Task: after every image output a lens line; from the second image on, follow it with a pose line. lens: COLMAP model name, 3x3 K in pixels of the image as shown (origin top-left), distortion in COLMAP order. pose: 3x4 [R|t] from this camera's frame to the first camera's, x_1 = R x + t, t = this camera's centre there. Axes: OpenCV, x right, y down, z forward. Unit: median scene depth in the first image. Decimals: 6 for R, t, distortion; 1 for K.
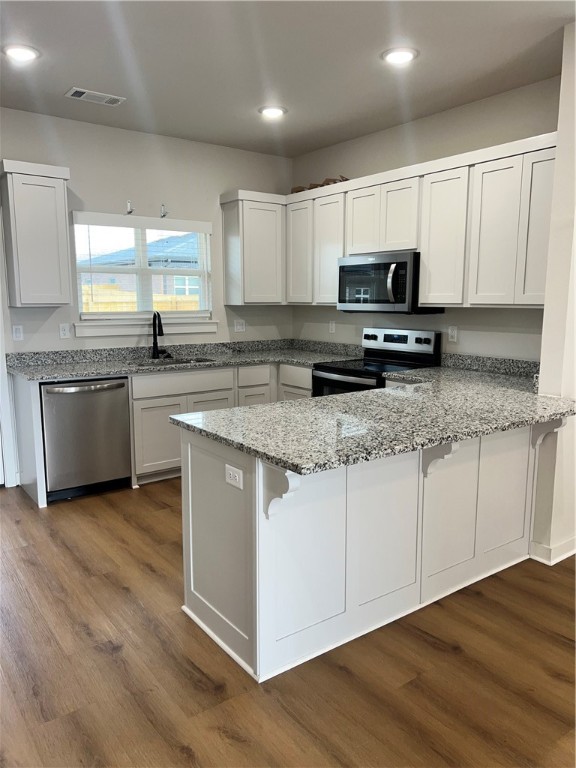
lens RADIAL K [[583.8, 0, 284.7], [0, 583.8, 378.4], [0, 0, 1]] dist [0.139042, -0.073177]
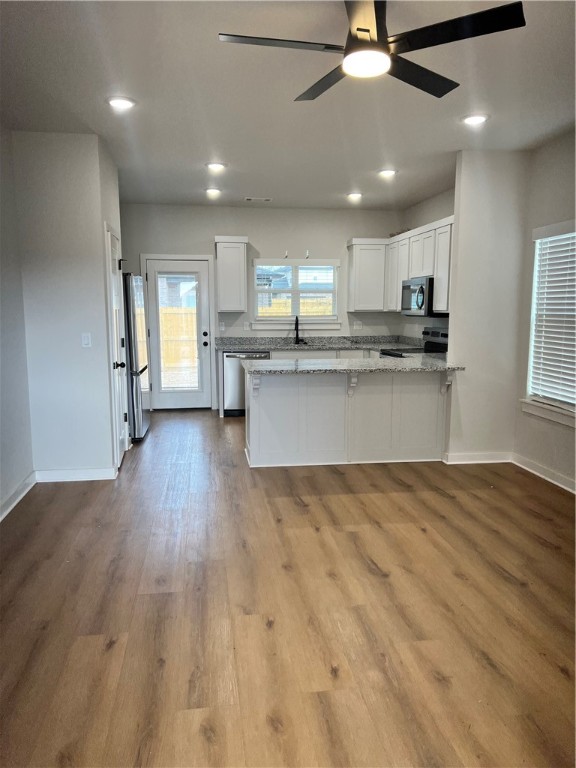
lens RADIAL K [[583.8, 0, 284.7], [0, 583.8, 378.4], [0, 0, 1]] dist [0.139042, -0.073177]
pose [[0.882317, 0.058154, -0.467049, 0.522049], [-0.065083, 0.997879, 0.001298, 0.061995], [0.466134, 0.029252, 0.884230, -0.459772]]
